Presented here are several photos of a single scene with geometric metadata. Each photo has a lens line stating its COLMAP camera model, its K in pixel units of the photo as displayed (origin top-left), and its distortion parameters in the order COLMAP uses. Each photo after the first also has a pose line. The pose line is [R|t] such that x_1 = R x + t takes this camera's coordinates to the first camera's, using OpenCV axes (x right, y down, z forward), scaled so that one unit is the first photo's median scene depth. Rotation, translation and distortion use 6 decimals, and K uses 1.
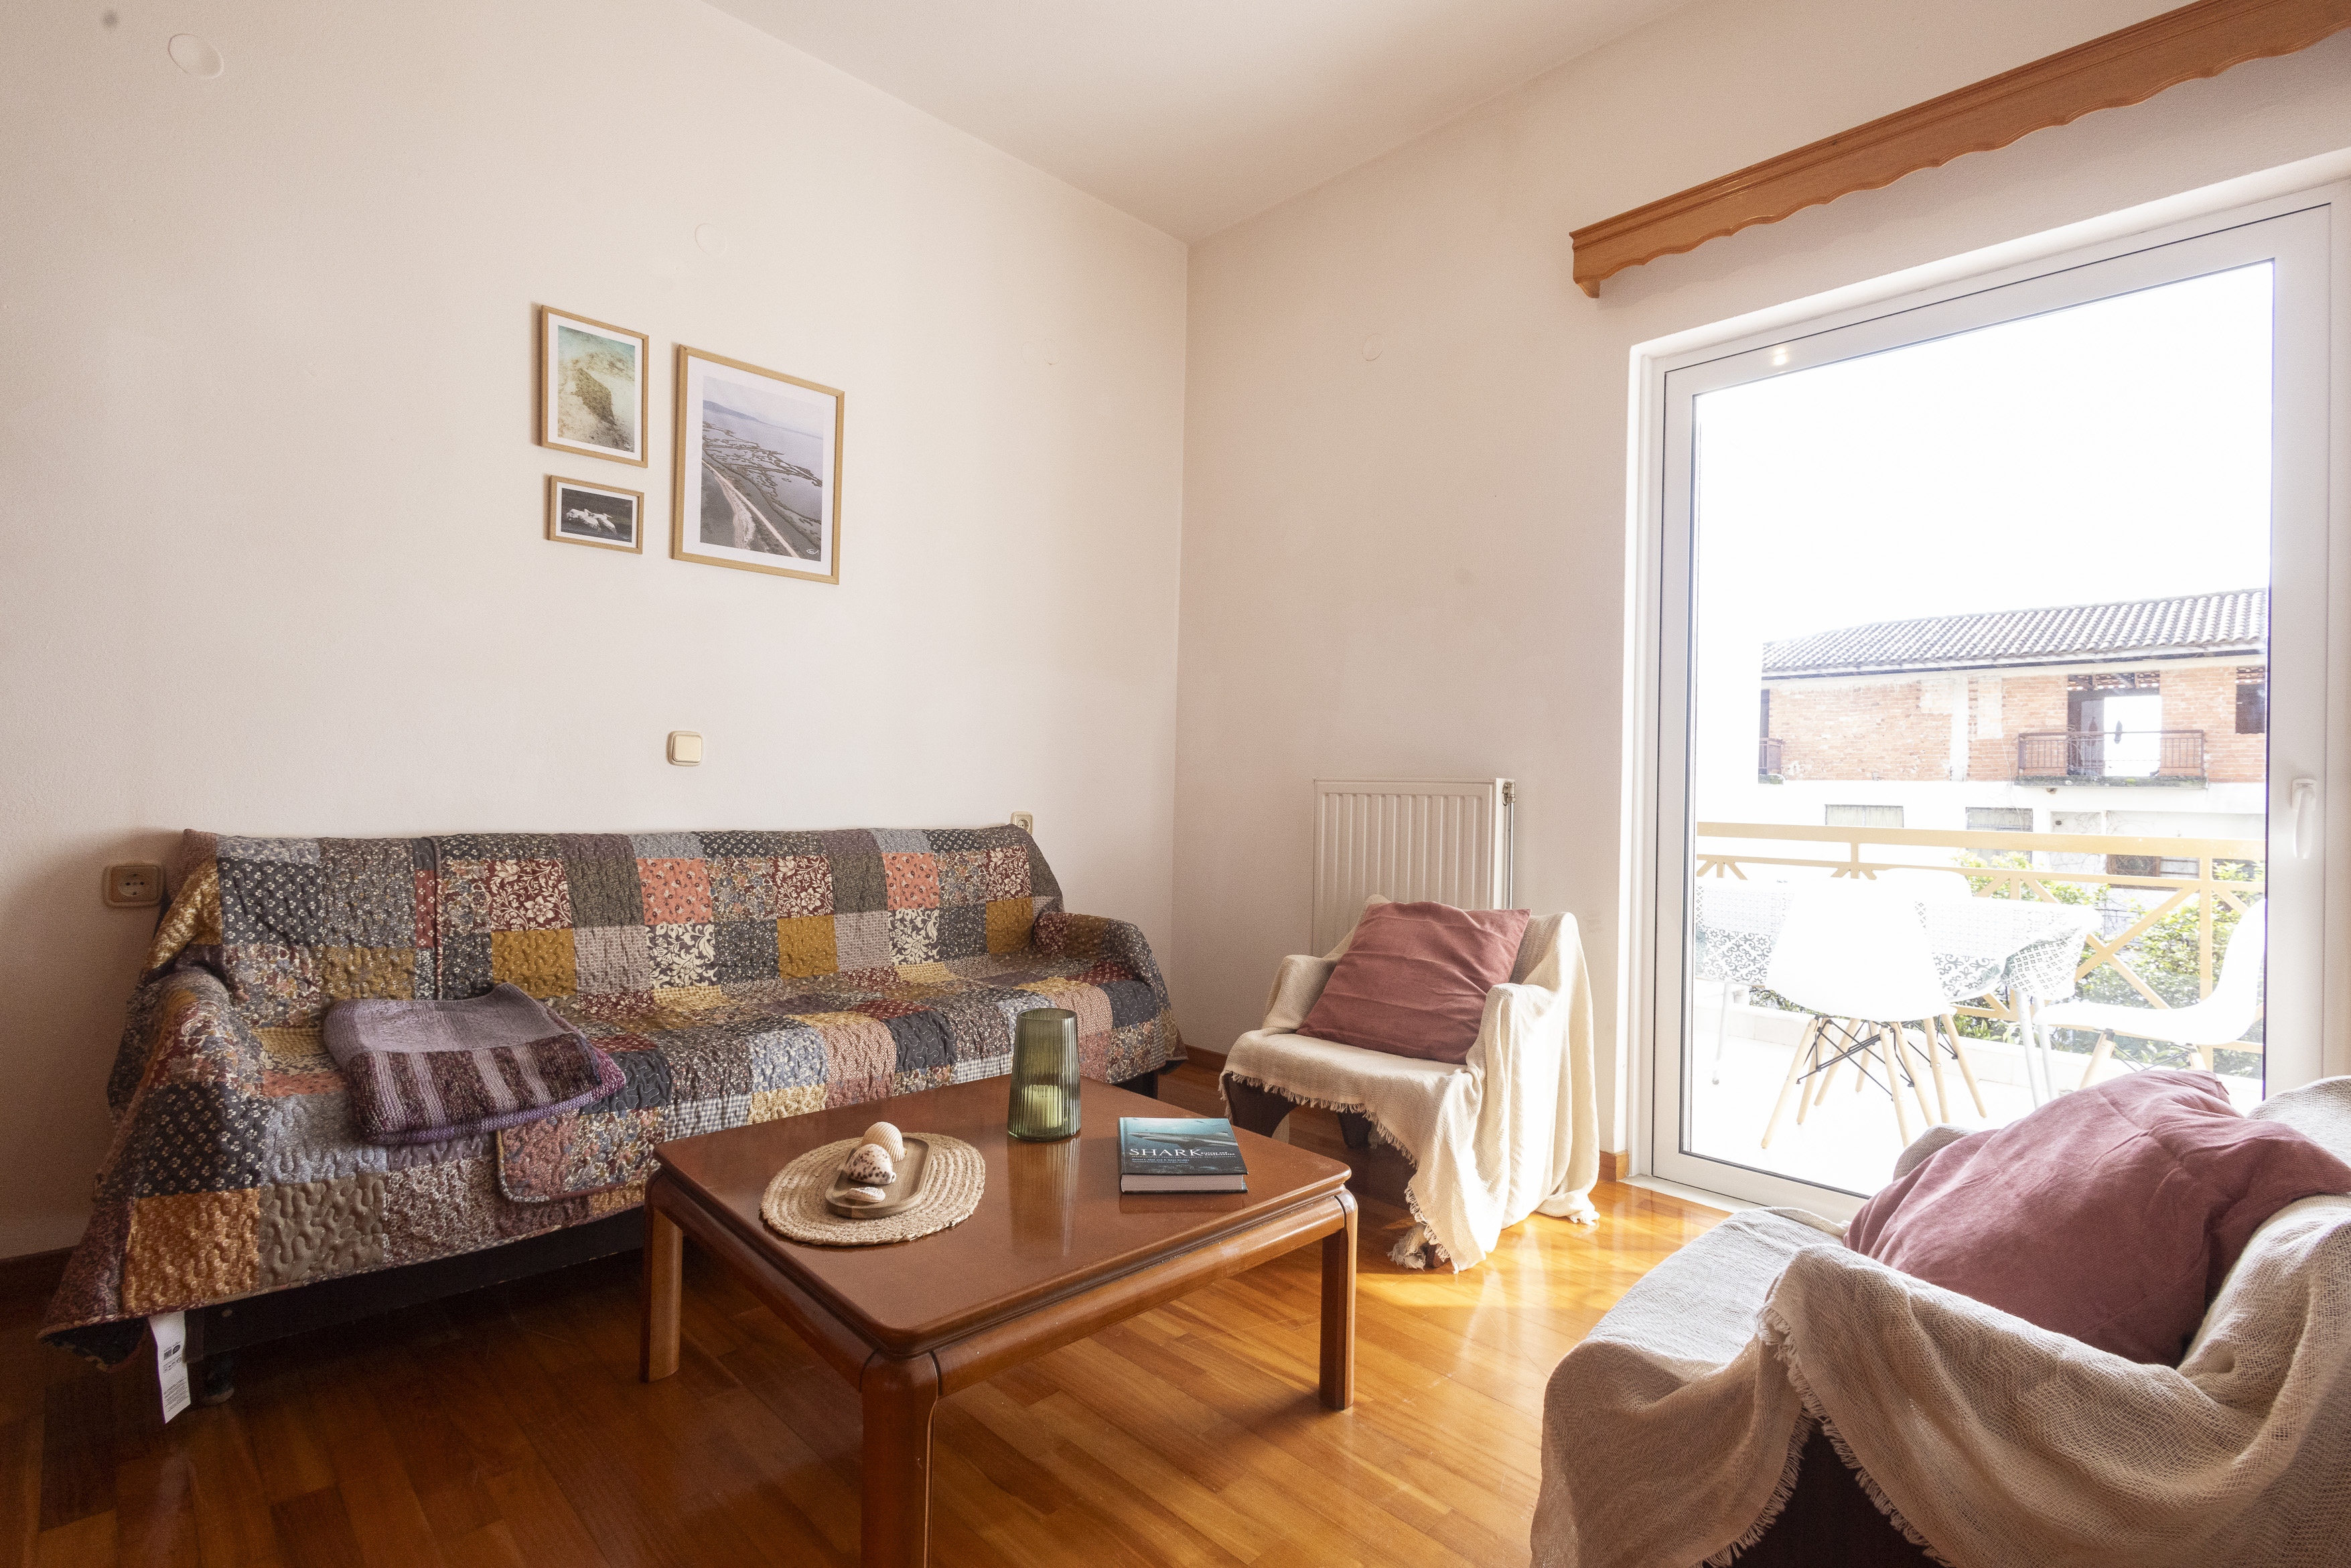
lens RADIAL K [[1073.6, 0, 1175.5], [0, 1073.6, 784.0], [0, 0, 1]] dist [0.018661, -0.006770]
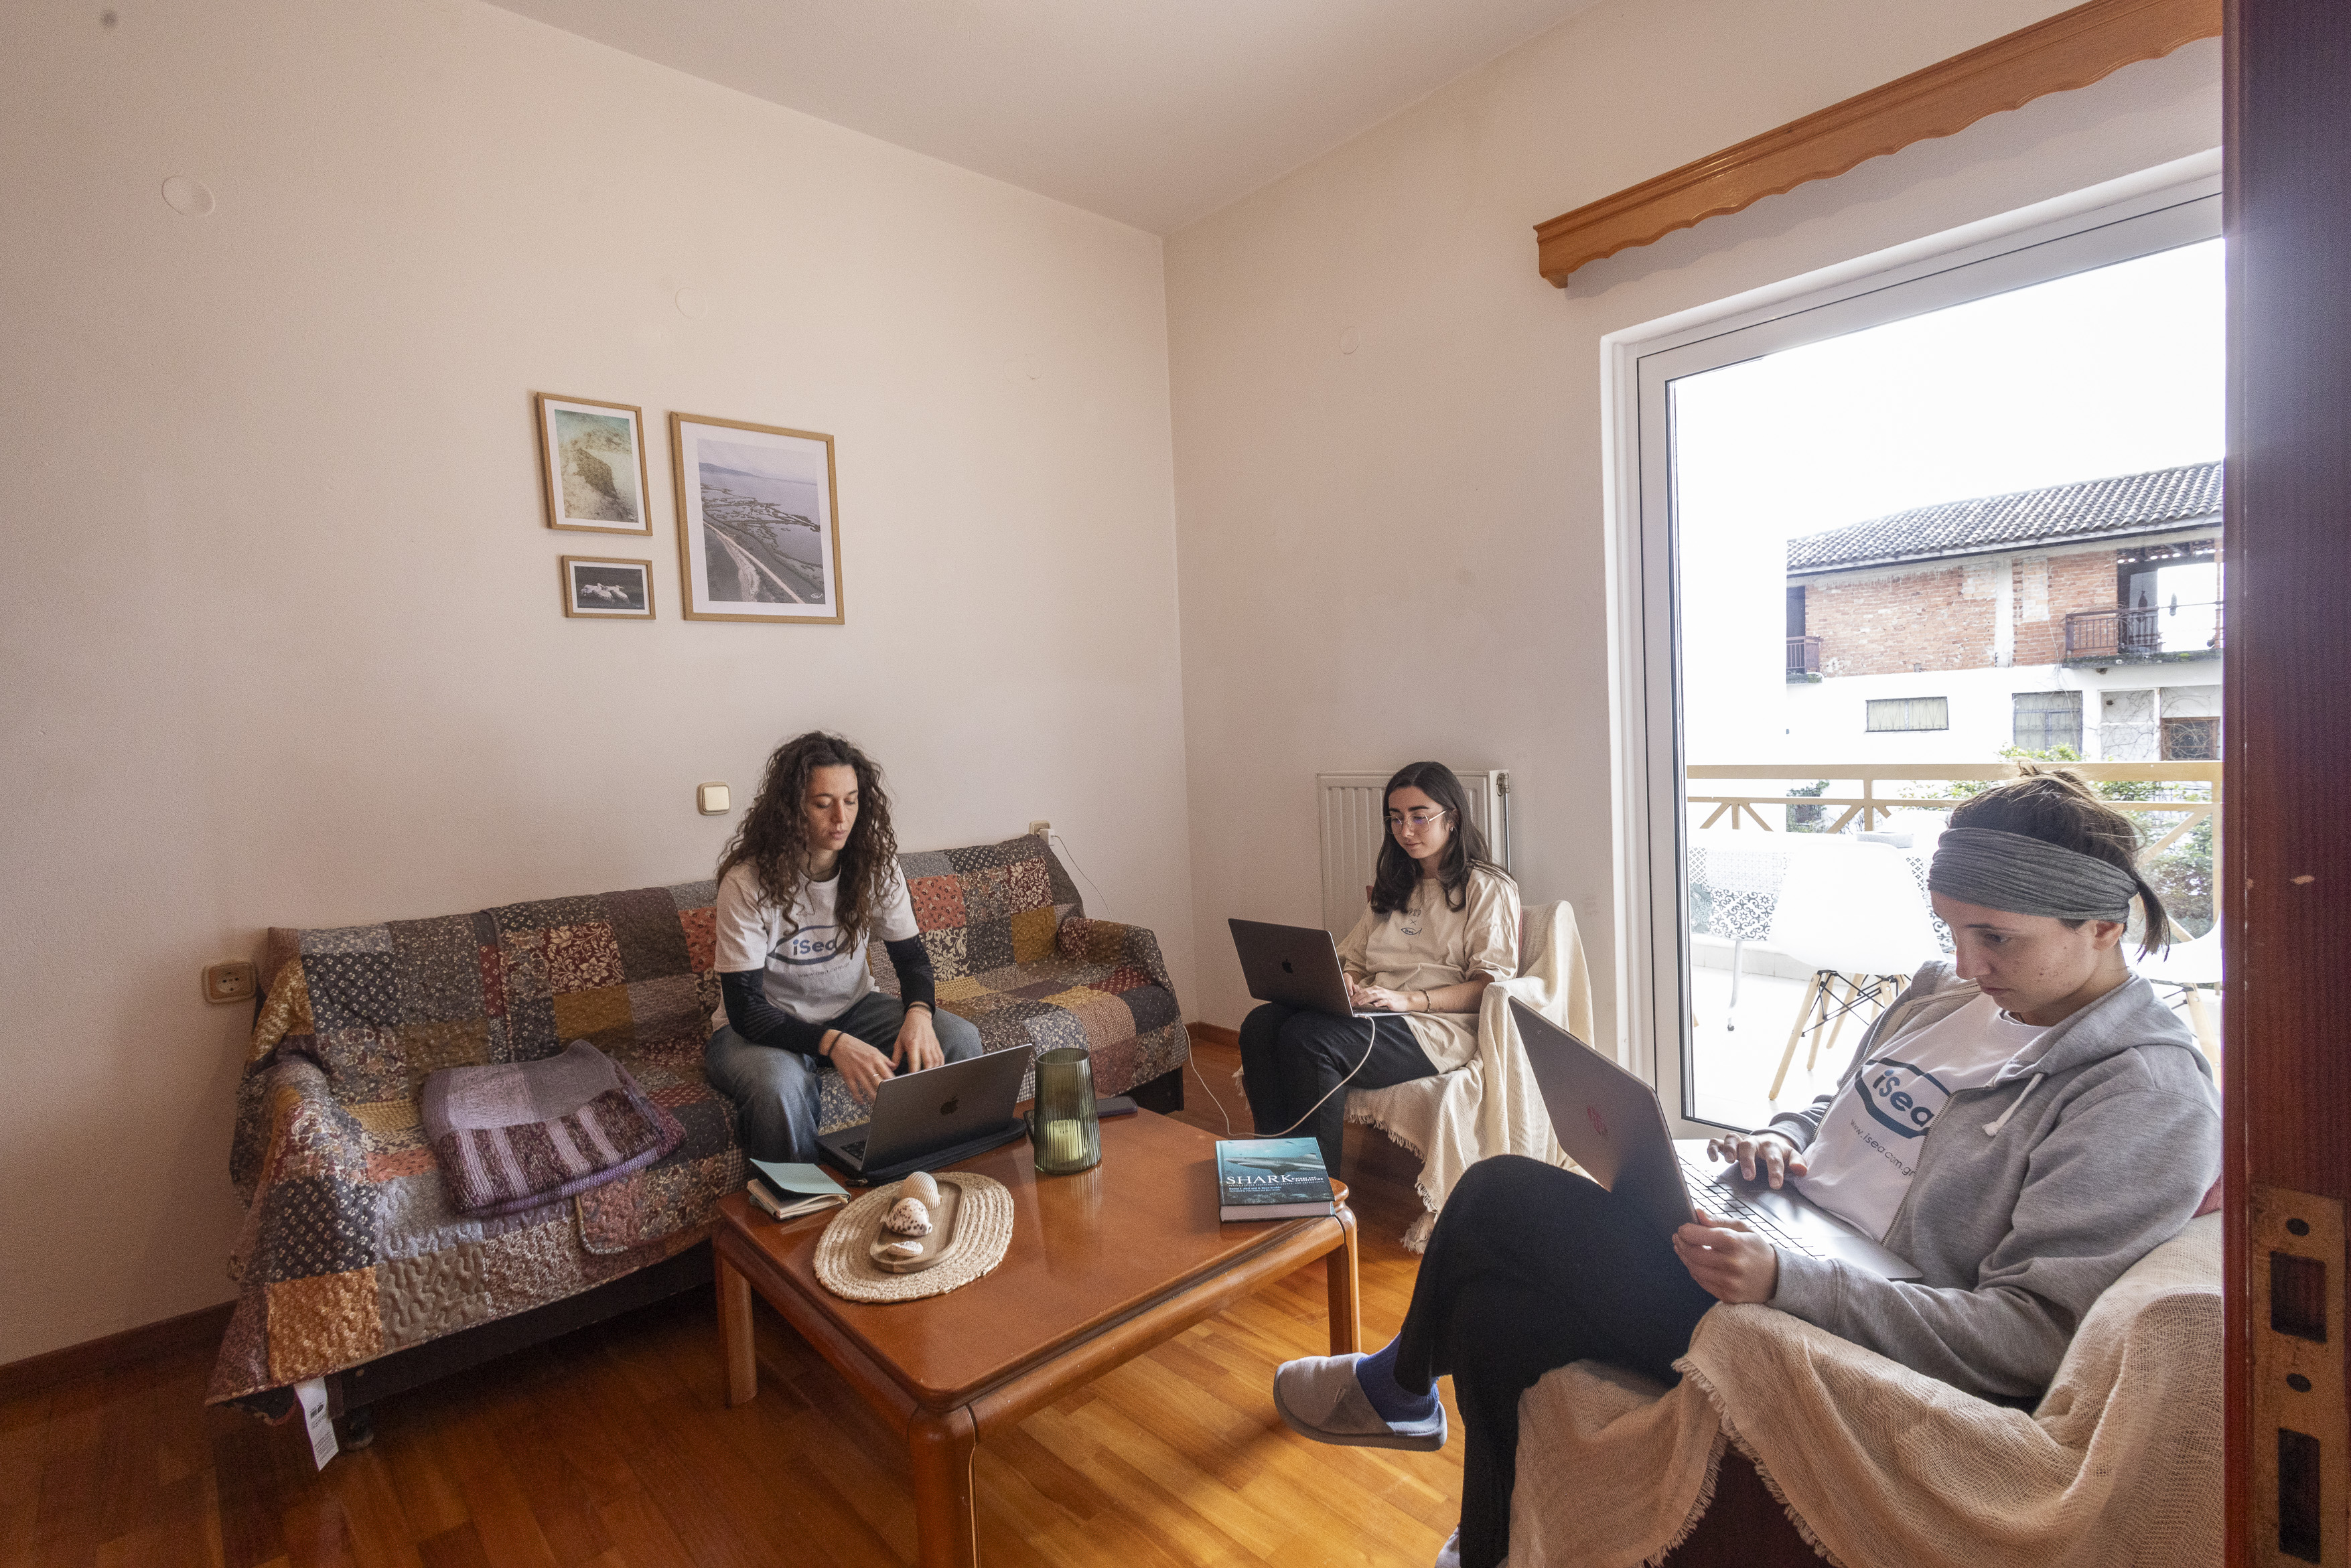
lens RADIAL K [[1073.6, 0, 1175.5], [0, 1073.6, 784.0], [0, 0, 1]] dist [0.018661, -0.006770]
pose [[0.997152, -0.067285, -0.034073, 0.040735], [0.069260, 0.995758, 0.060567, -0.096691], [0.029854, -0.062755, 0.997582, -0.048309]]
